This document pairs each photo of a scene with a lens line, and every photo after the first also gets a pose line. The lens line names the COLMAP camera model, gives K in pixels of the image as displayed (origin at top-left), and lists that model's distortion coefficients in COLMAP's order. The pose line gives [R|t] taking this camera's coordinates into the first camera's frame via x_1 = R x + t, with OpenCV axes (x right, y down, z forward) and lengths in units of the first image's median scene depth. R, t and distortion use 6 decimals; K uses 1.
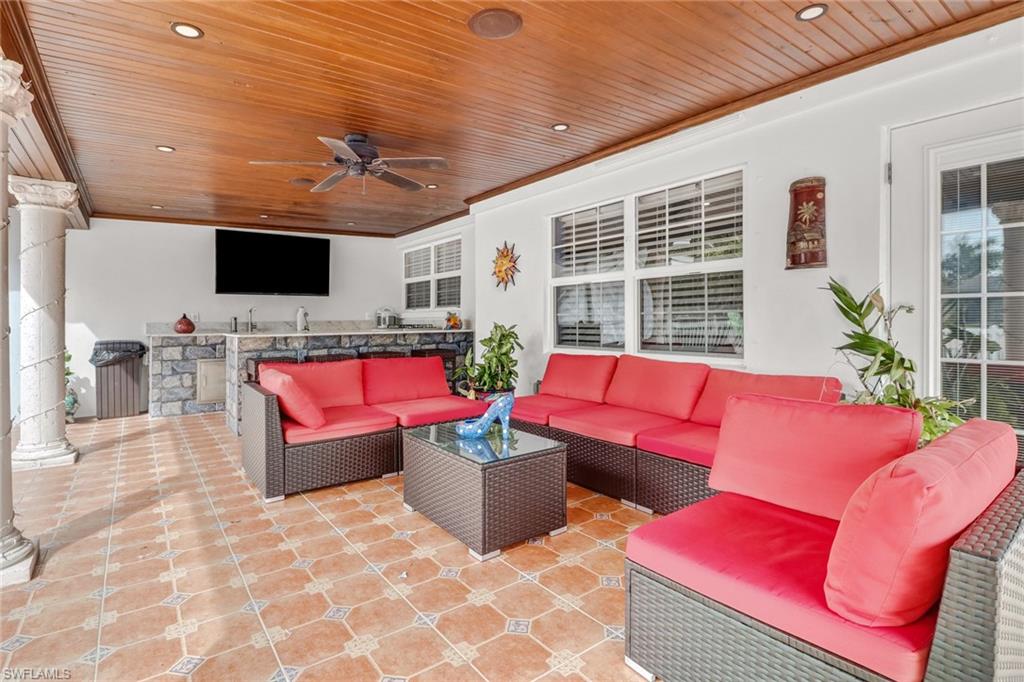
lens RADIAL K [[513.0, 0, 510.8], [0, 513.0, 332.6], [0, 0, 1]] dist [-0.016287, -0.004446]
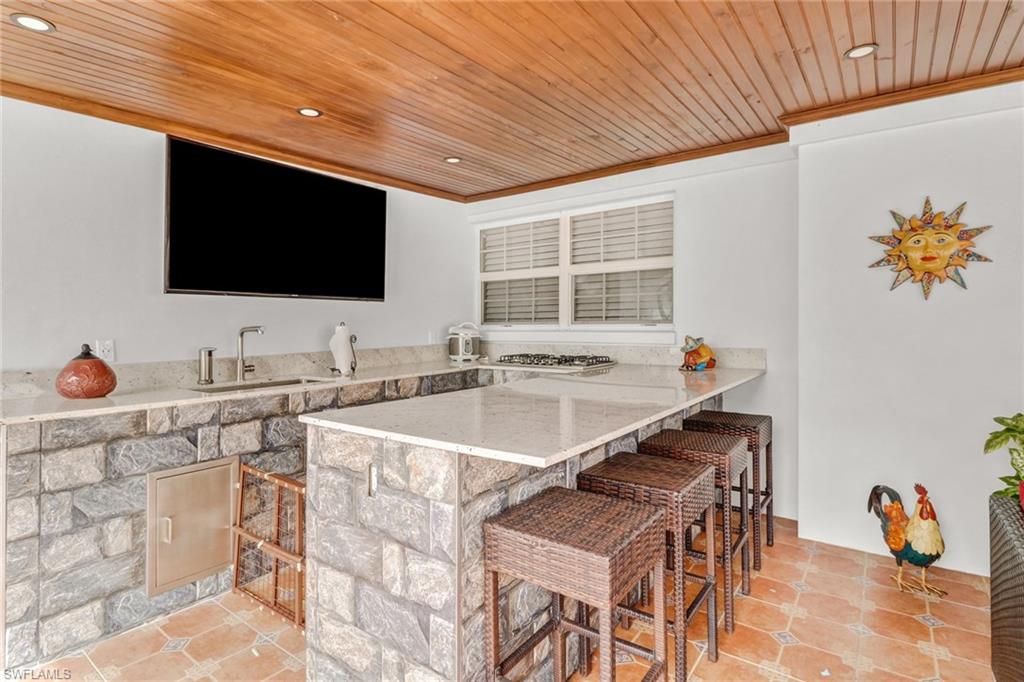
lens RADIAL K [[513.0, 0, 512.8], [0, 513.0, 339.6], [0, 0, 1]] dist [-0.016287, -0.004446]
pose [[0.956087, -0.007017, 0.293000, -0.467335], [0.006320, 0.999975, 0.003325, -0.041288], [-0.293016, -0.001327, 0.956107, 0.575590]]
